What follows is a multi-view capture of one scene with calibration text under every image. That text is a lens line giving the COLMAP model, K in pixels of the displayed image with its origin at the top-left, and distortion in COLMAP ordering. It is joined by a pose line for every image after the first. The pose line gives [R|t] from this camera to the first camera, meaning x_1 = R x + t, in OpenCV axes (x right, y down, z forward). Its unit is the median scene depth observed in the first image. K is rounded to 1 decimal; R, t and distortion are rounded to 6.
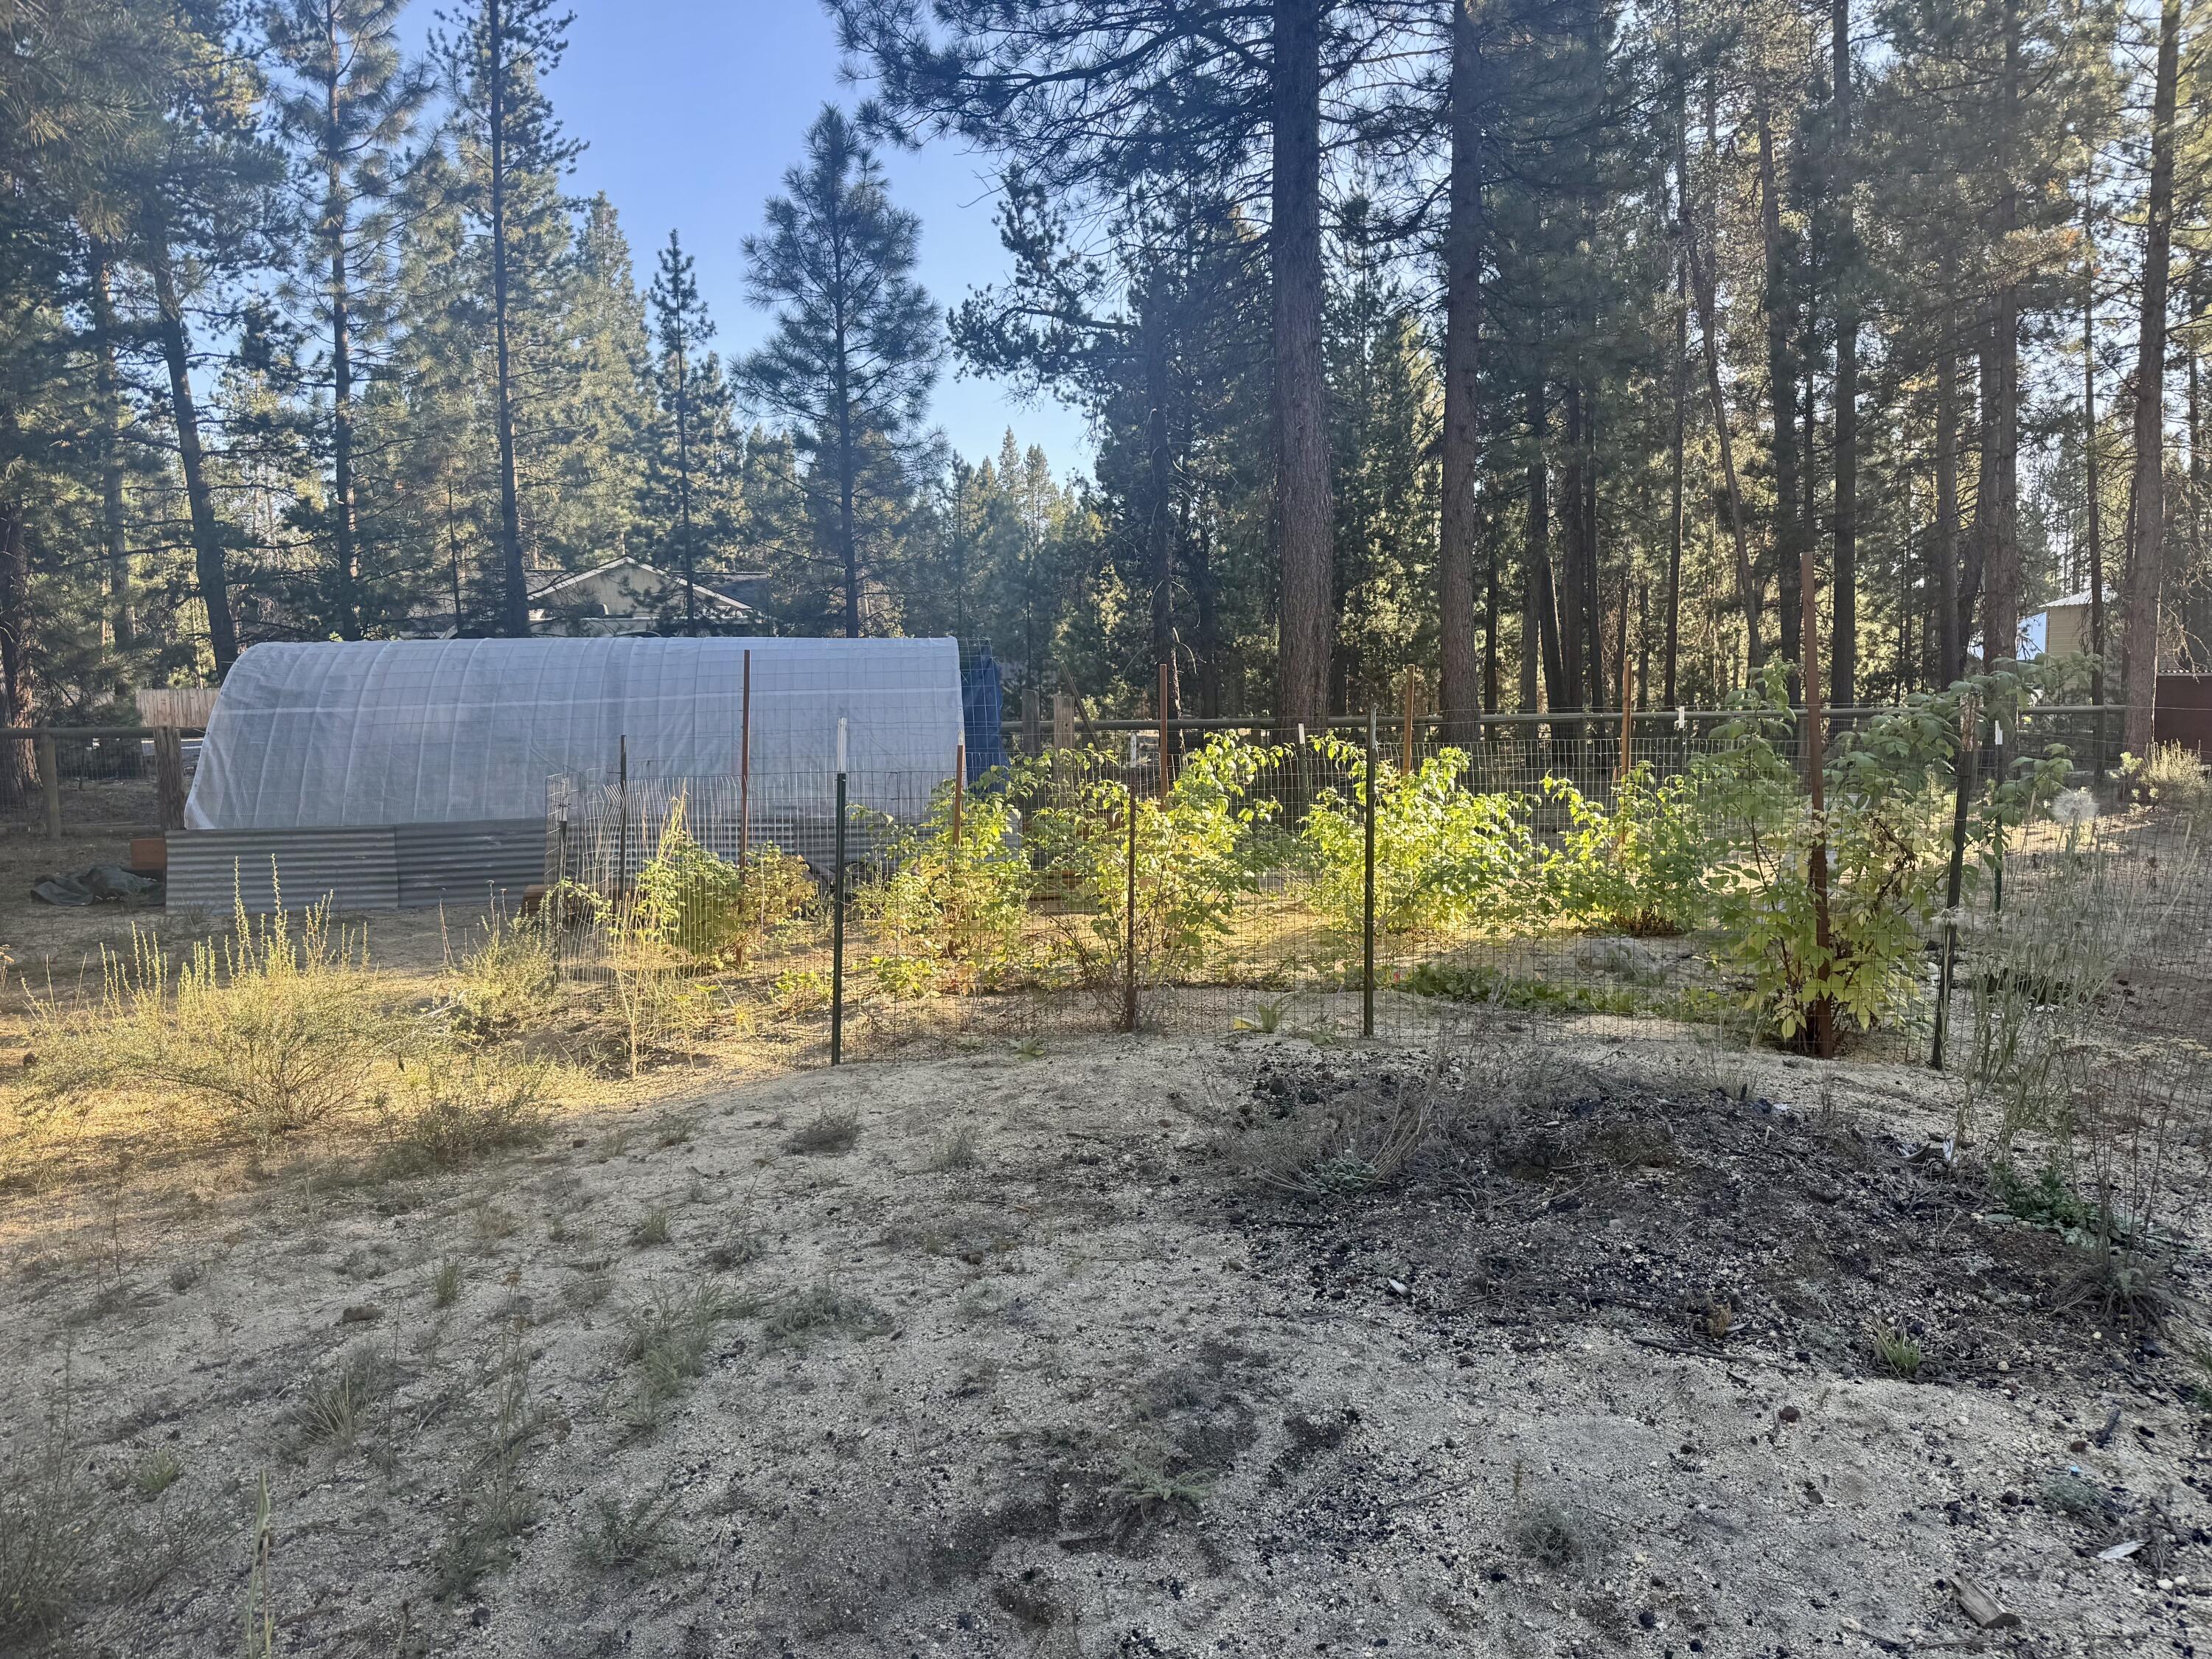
lens RADIAL K [[1559.7, 0, 1099.9], [0, 1559.7, 825.4], [0, 0, 1]] dist [0.020953, -0.026547]
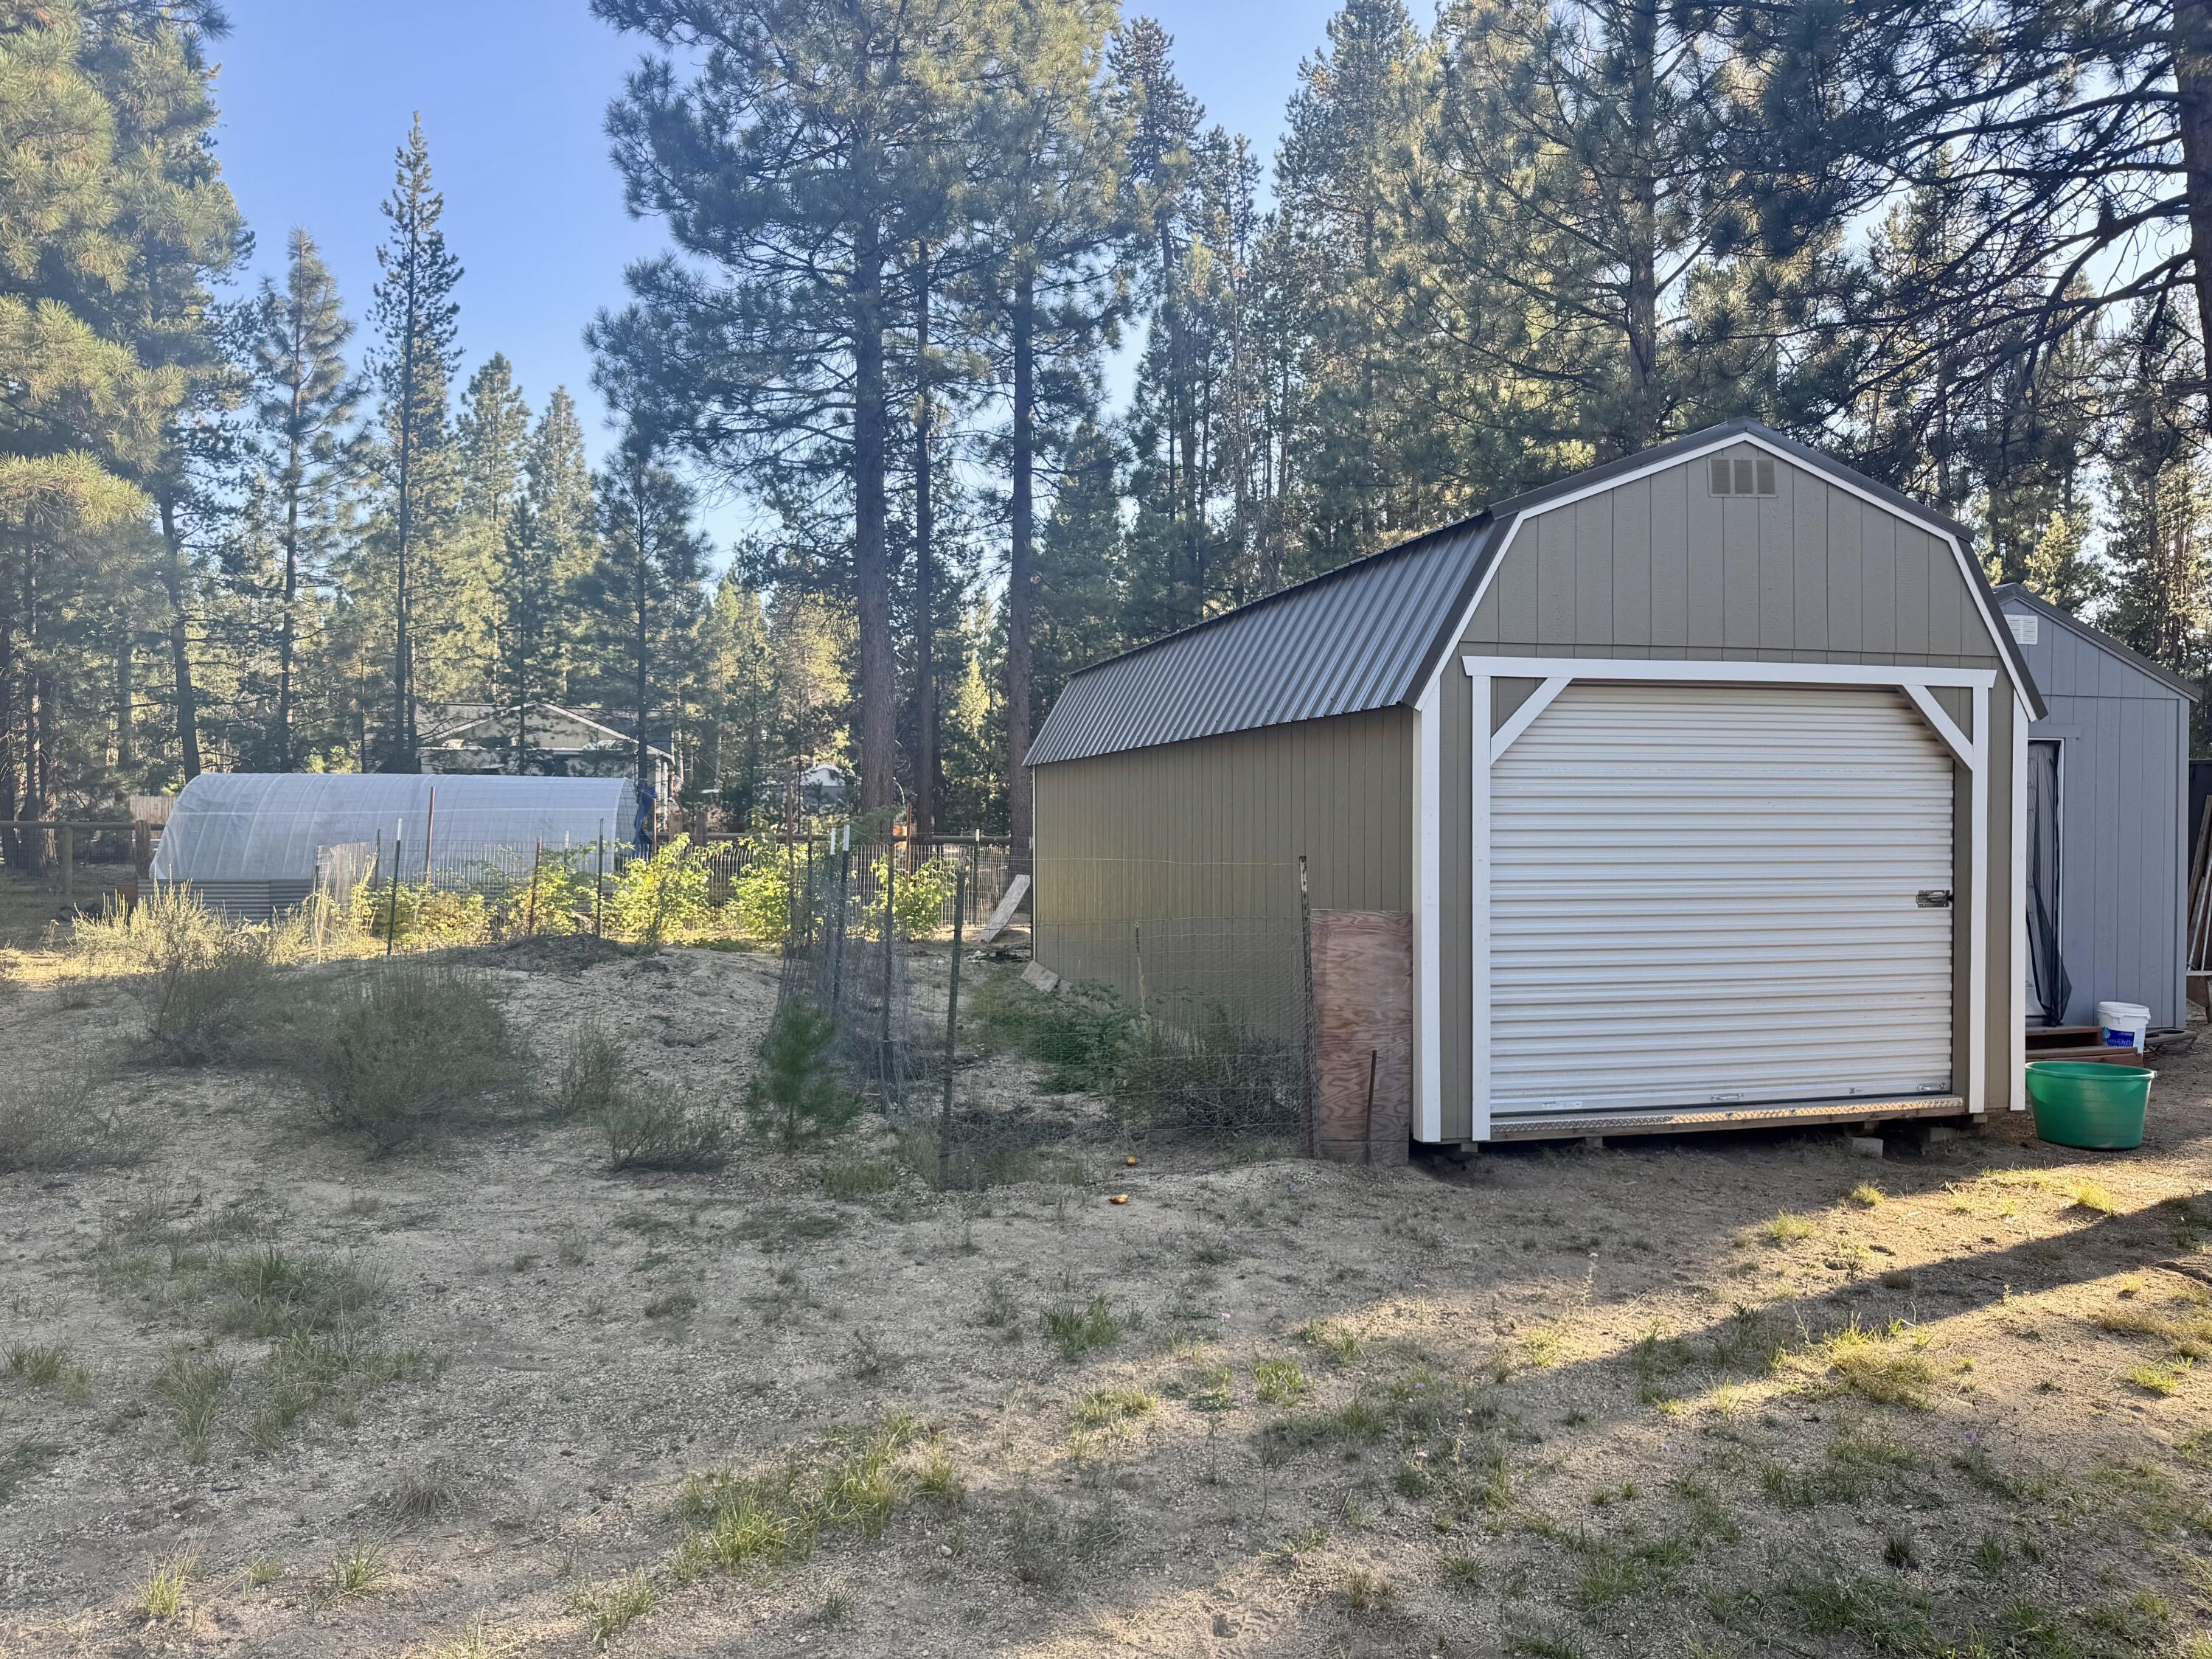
lens RADIAL K [[1559.7, 0, 1109.9], [0, 1559.7, 825.2], [0, 0, 1]] dist [0.020953, -0.026547]
pose [[0.999630, 0.026330, 0.006811, 0.266214], [-0.025679, 0.996259, -0.082511, 0.033008], [-0.008958, 0.082306, 0.996567, -0.424783]]
